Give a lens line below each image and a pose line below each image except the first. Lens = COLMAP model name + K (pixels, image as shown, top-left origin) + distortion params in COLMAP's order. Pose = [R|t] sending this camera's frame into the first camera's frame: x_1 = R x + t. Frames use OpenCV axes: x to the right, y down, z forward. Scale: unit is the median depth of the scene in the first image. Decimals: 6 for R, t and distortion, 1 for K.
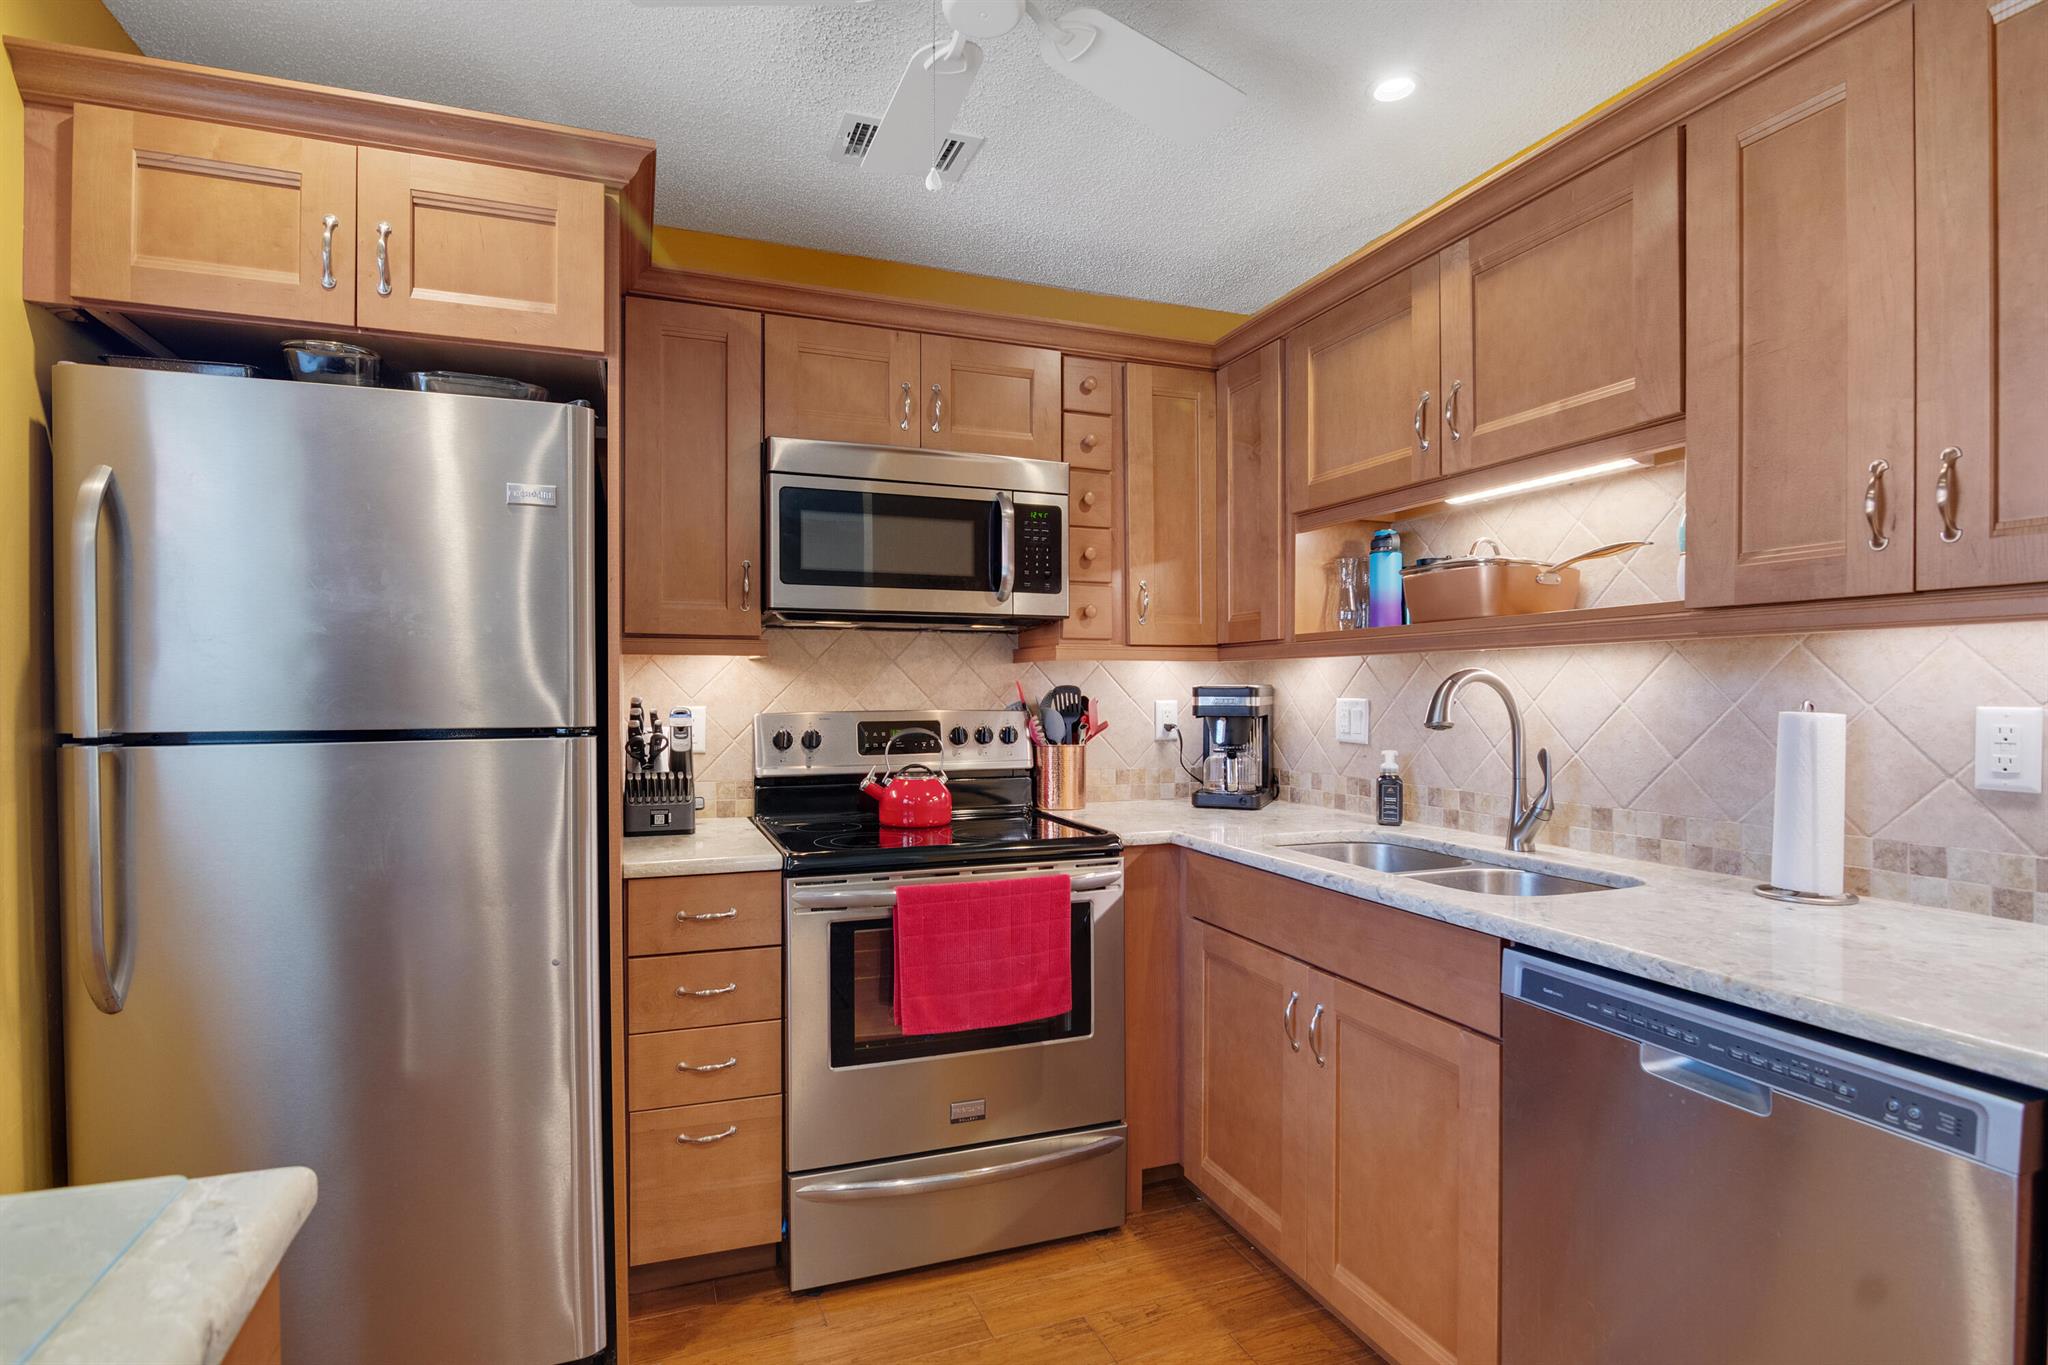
lens RADIAL K [[1003.3, 0, 1001.8], [0, 1003.3, 699.9], [0, 0, 1]] dist [-0.014558, -0.000943]
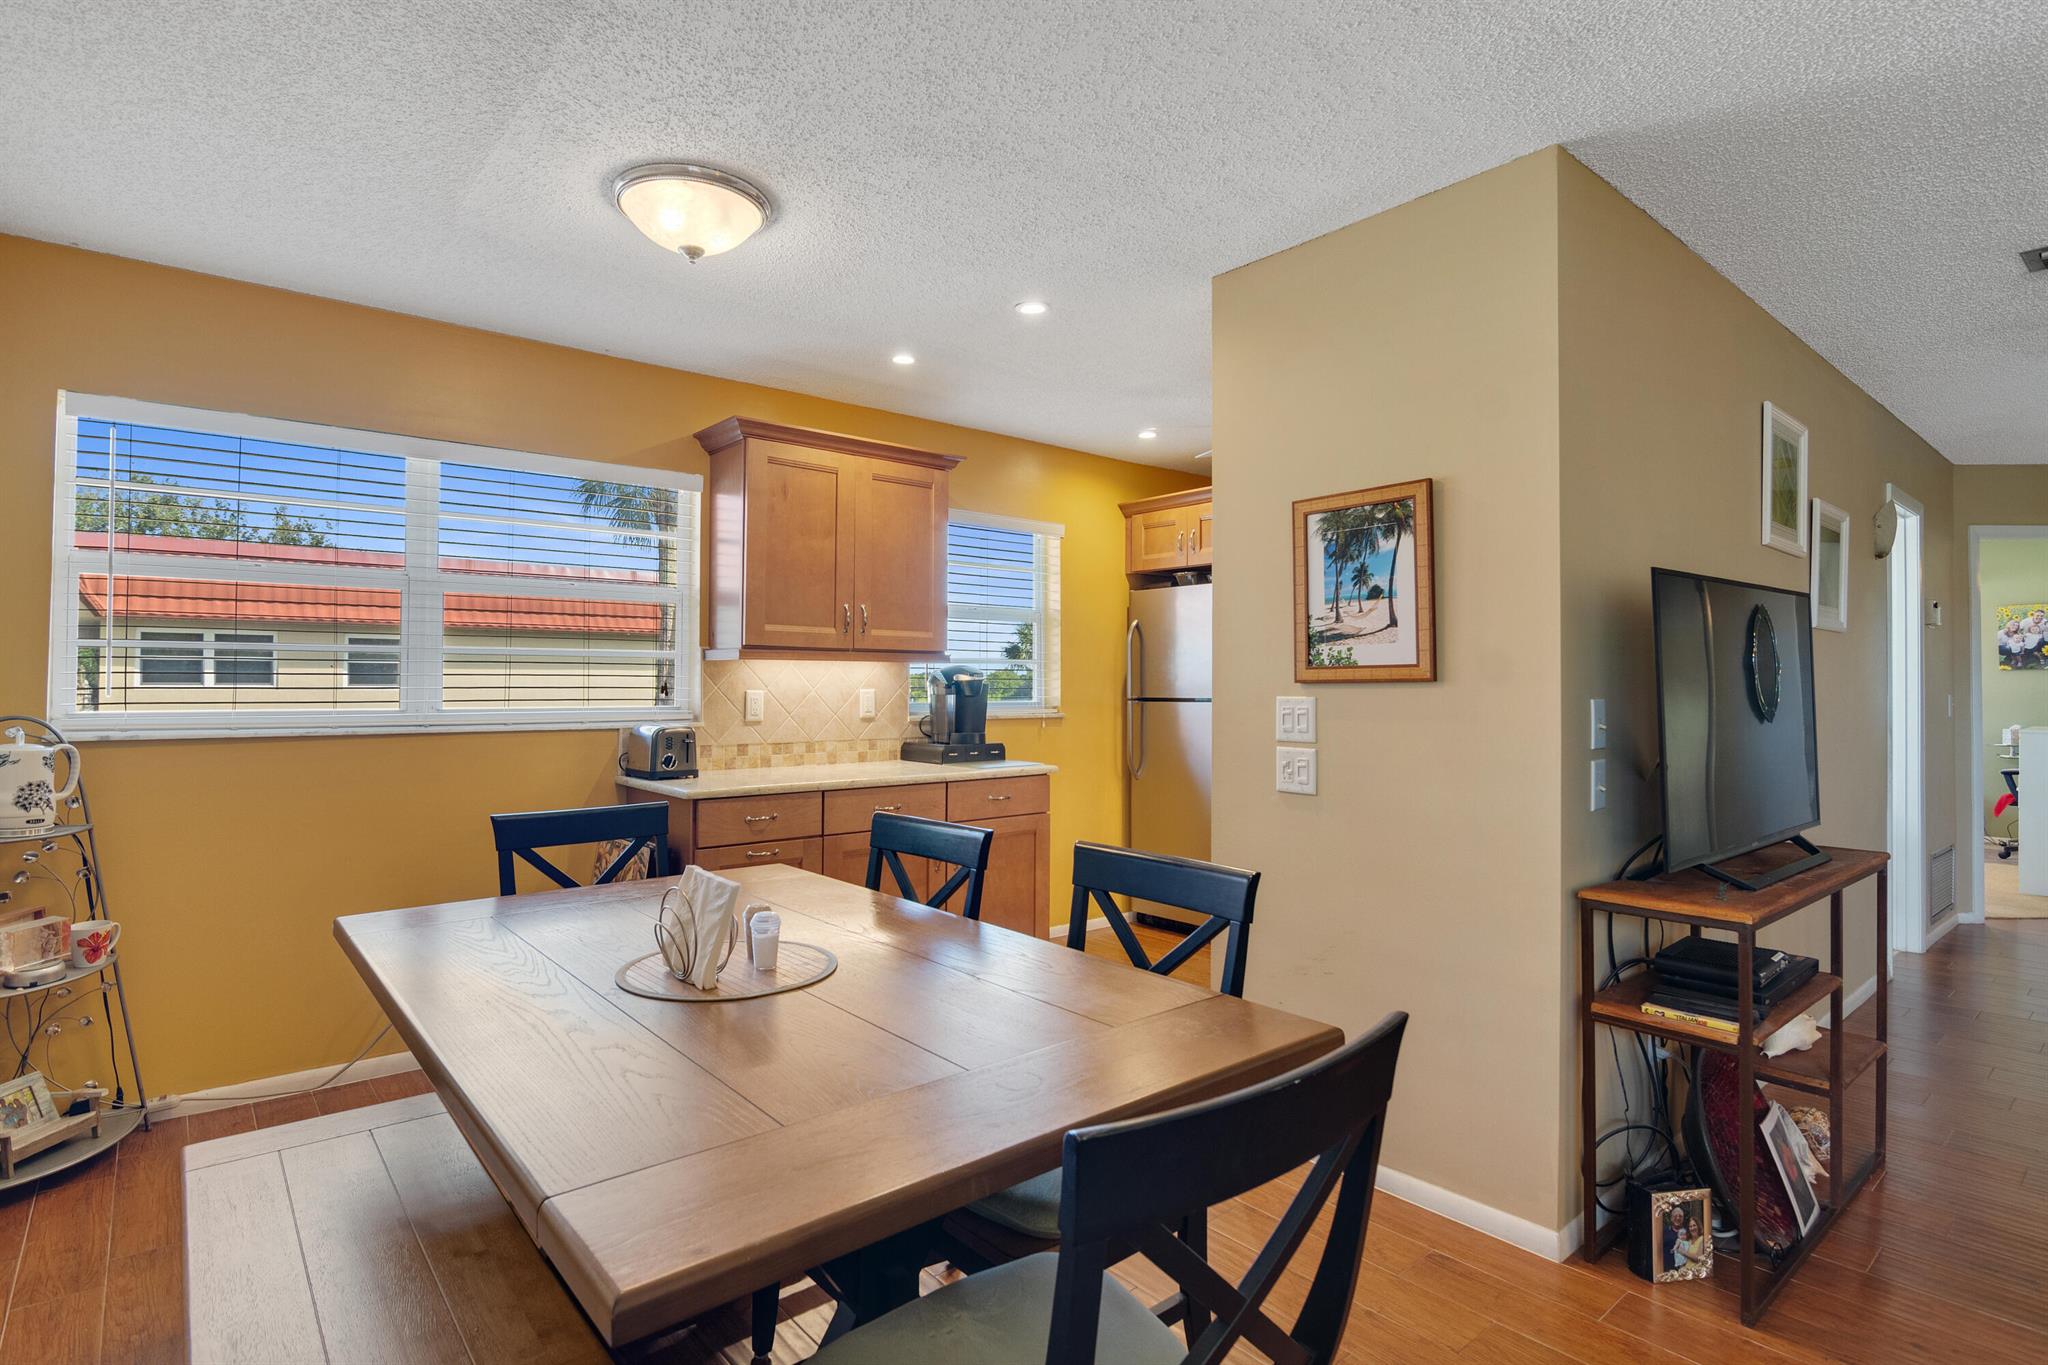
lens RADIAL K [[1032.1, 0, 1002.8], [0, 1032.1, 668.6], [0, 0, 1]] dist [-0.019014, -0.000335]
pose [[0.330887, -0.012419, -0.943589, 1.510846], [-0.010763, 0.999799, -0.016933, -0.000096], [0.943609, 0.015759, 0.330687, -0.405470]]
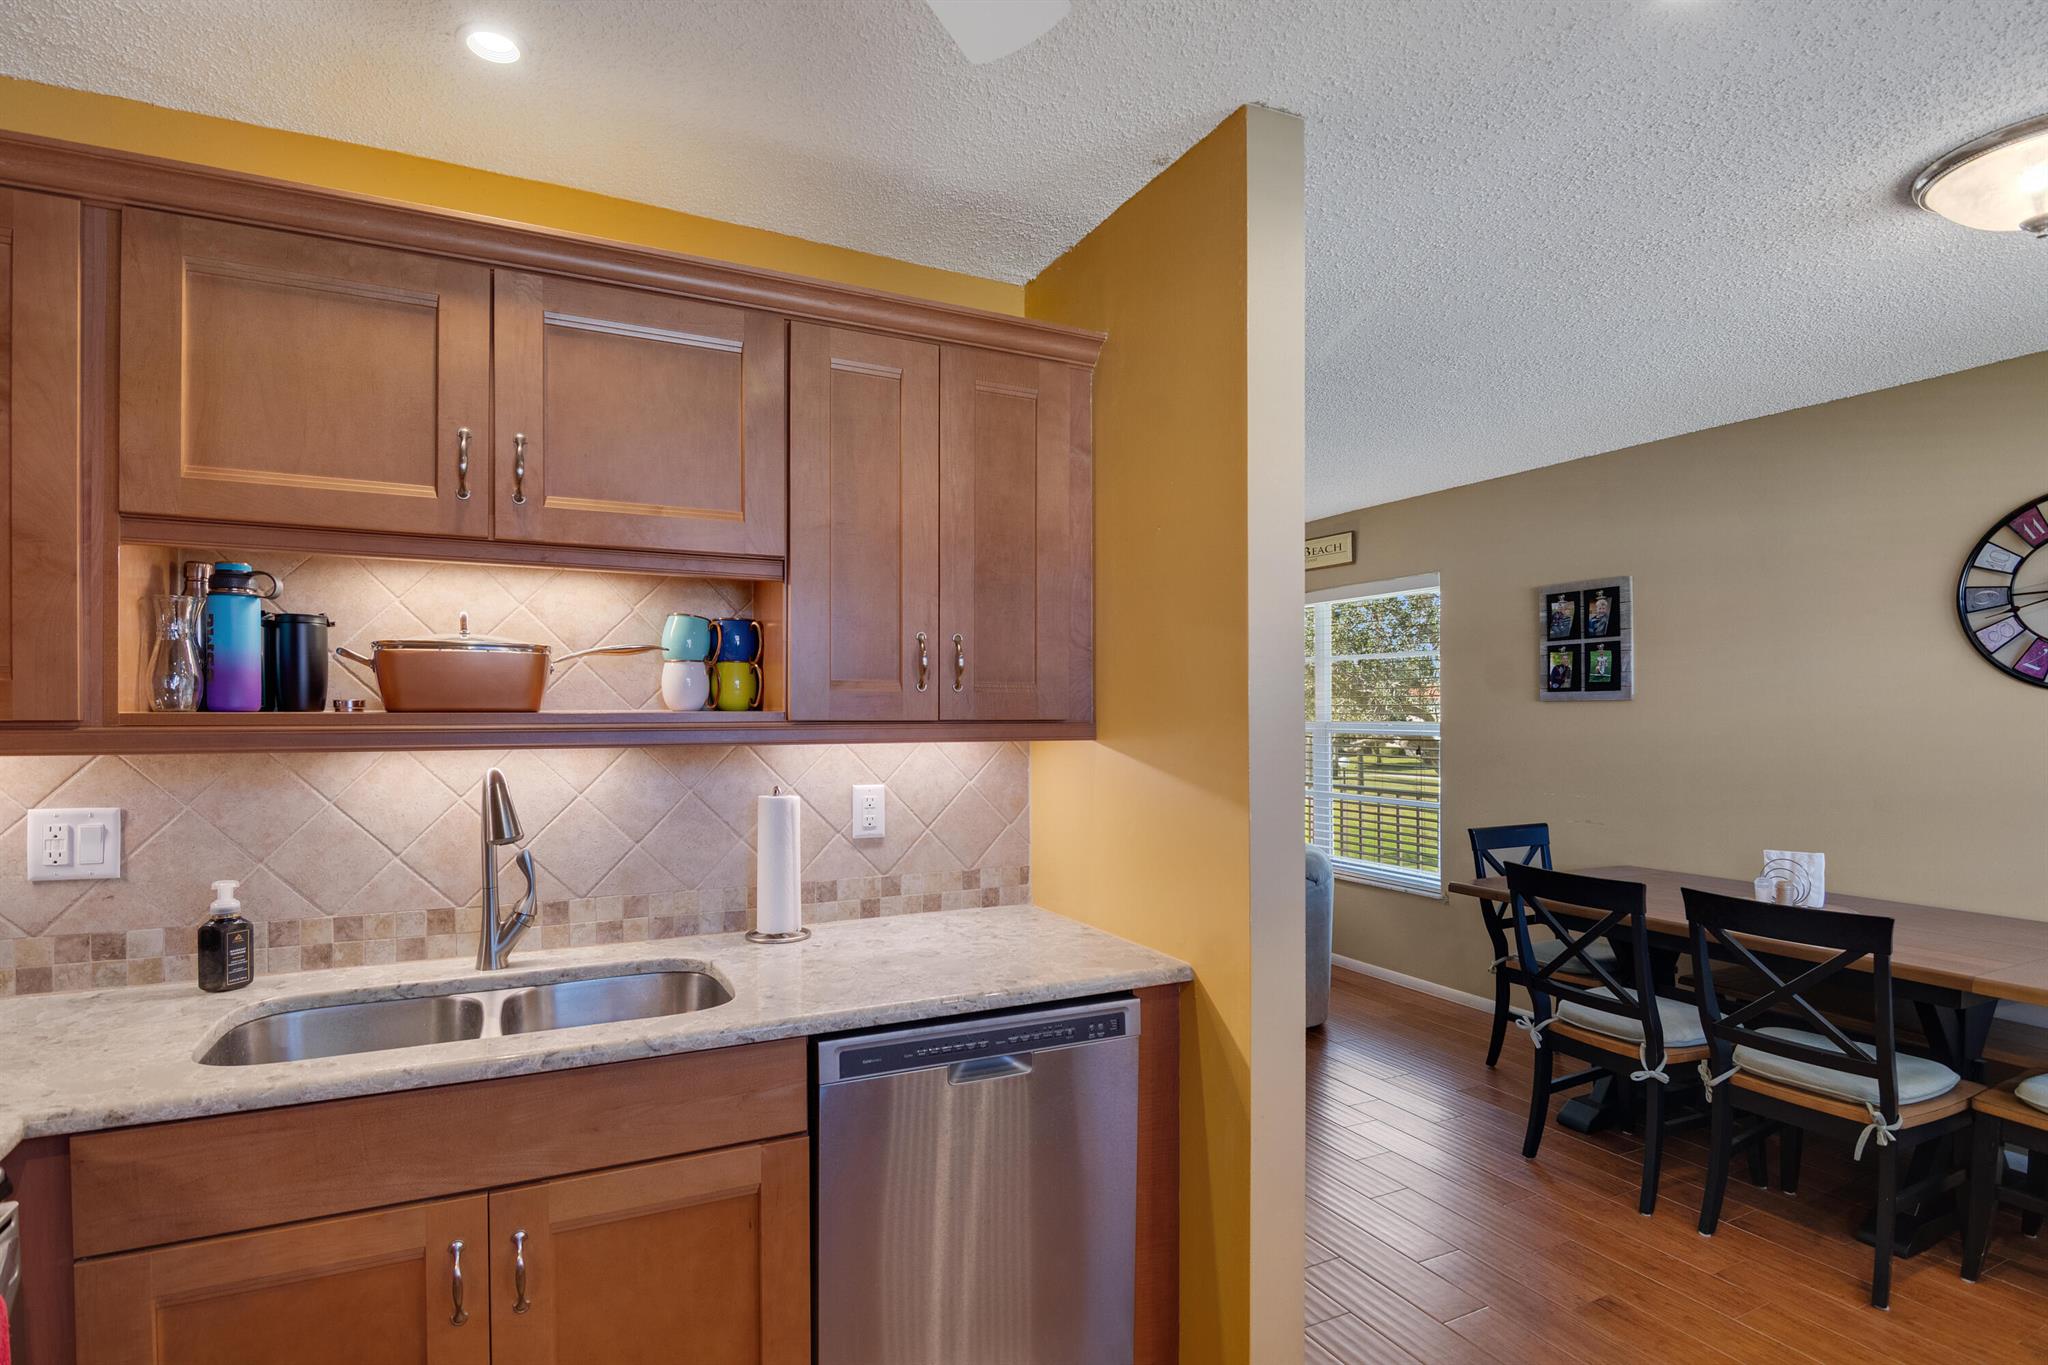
lens RADIAL K [[1009.1, 0, 993.7], [0, 1009.1, 720.1], [0, 0, 1]] dist [-0.017755, -0.000113]
pose [[-0.092625, -0.009498, 0.995656, -0.375012], [0.008652, 0.999909, 0.010344, -0.068586], [-0.995663, 0.009573, -0.092534, 0.580184]]
